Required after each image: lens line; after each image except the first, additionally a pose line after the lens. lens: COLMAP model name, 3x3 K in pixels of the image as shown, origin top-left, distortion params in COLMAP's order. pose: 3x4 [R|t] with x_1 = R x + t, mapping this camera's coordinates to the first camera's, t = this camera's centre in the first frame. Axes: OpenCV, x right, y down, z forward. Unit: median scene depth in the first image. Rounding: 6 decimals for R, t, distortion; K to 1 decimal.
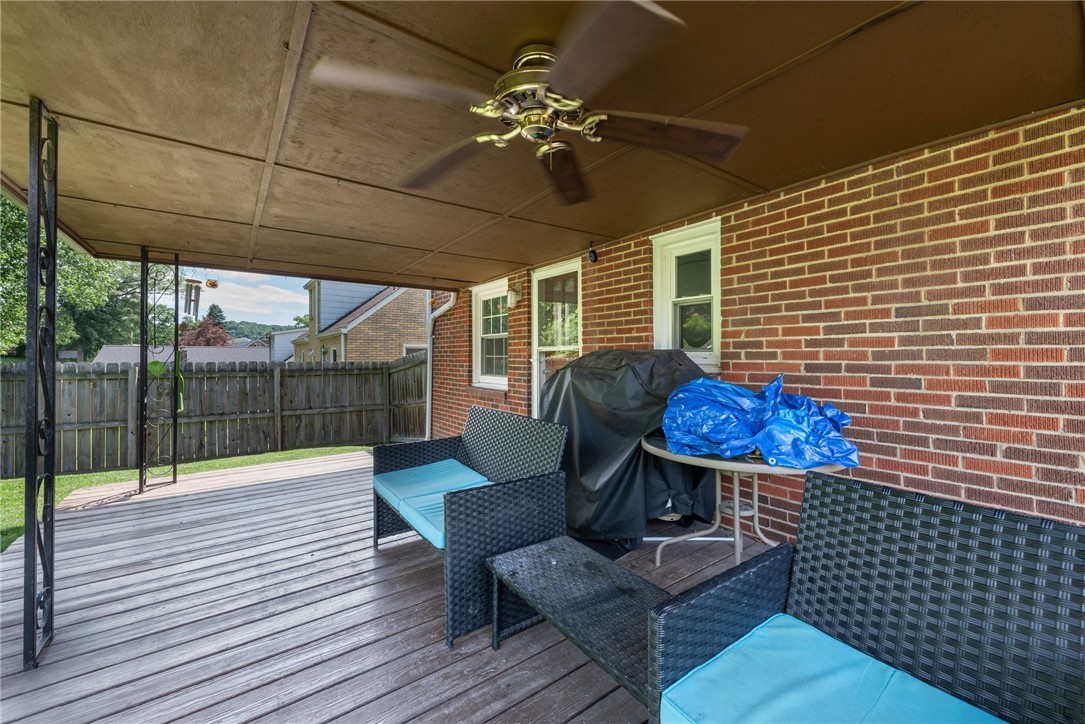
lens RADIAL K [[426.5, 0, 542.5], [0, 426.5, 362.0], [0, 0, 1]] dist [0.000327, 0.000020]
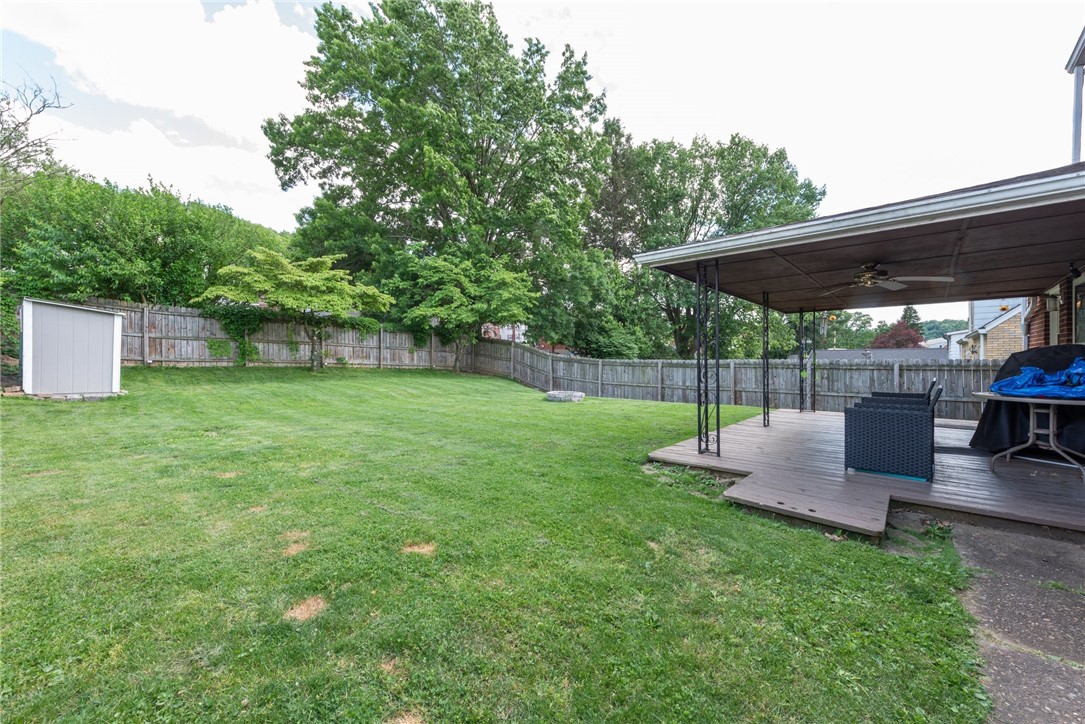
lens RADIAL K [[426.5, 0, 542.5], [0, 426.5, 362.0], [0, 0, 1]] dist [0.000327, 0.000020]
pose [[0.196626, 0.001215, -0.980478, 0.639268], [-0.006492, 0.999979, -0.000063, 0.019873], [0.980457, 0.006378, 0.196629, -0.508285]]
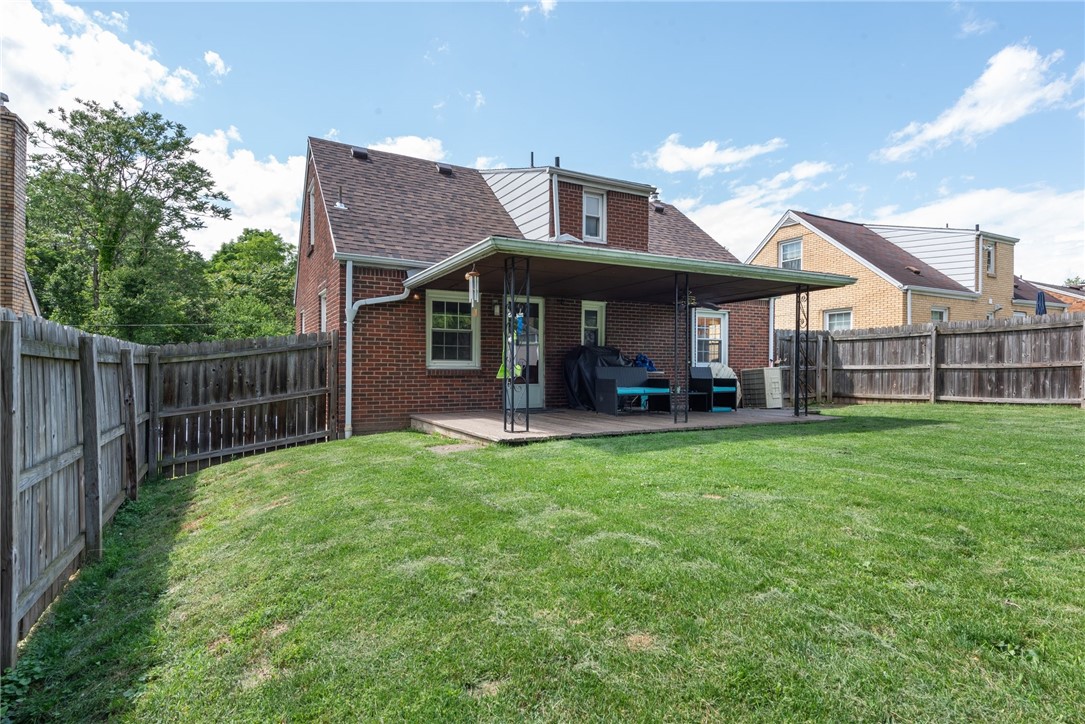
lens RADIAL K [[592.8, 0, 542.5], [0, 592.8, 362.0], [0, 0, 1]] dist [0.000187, -0.000002]
pose [[0.125732, -0.019160, 0.991879, -1.699497], [-0.007667, 0.999765, 0.020284, -0.001083], [-0.992035, -0.010155, 0.125555, 0.415609]]
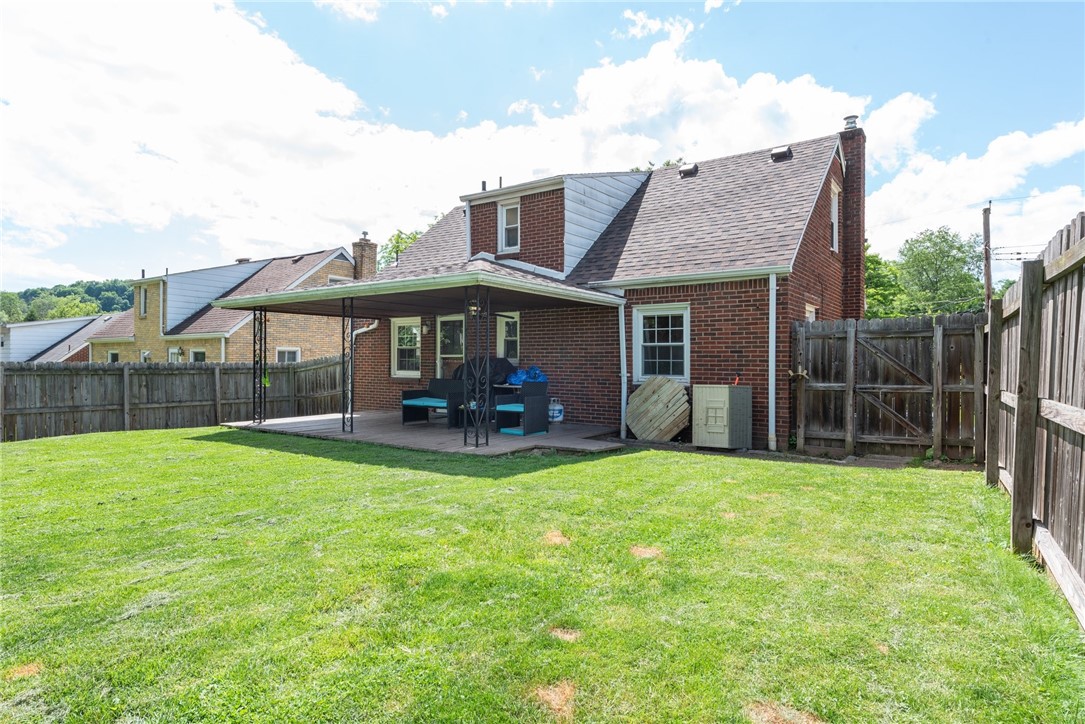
lens RADIAL K [[593.0, 0, 542.5], [0, 593.0, 362.0], [0, 0, 1]] dist [-0.000302, -0.000043]
pose [[0.945242, 0.003956, 0.326345, -0.335525], [-0.001550, 0.999970, -0.007634, 0.013402], [-0.326366, 0.006710, 0.945220, -1.282185]]
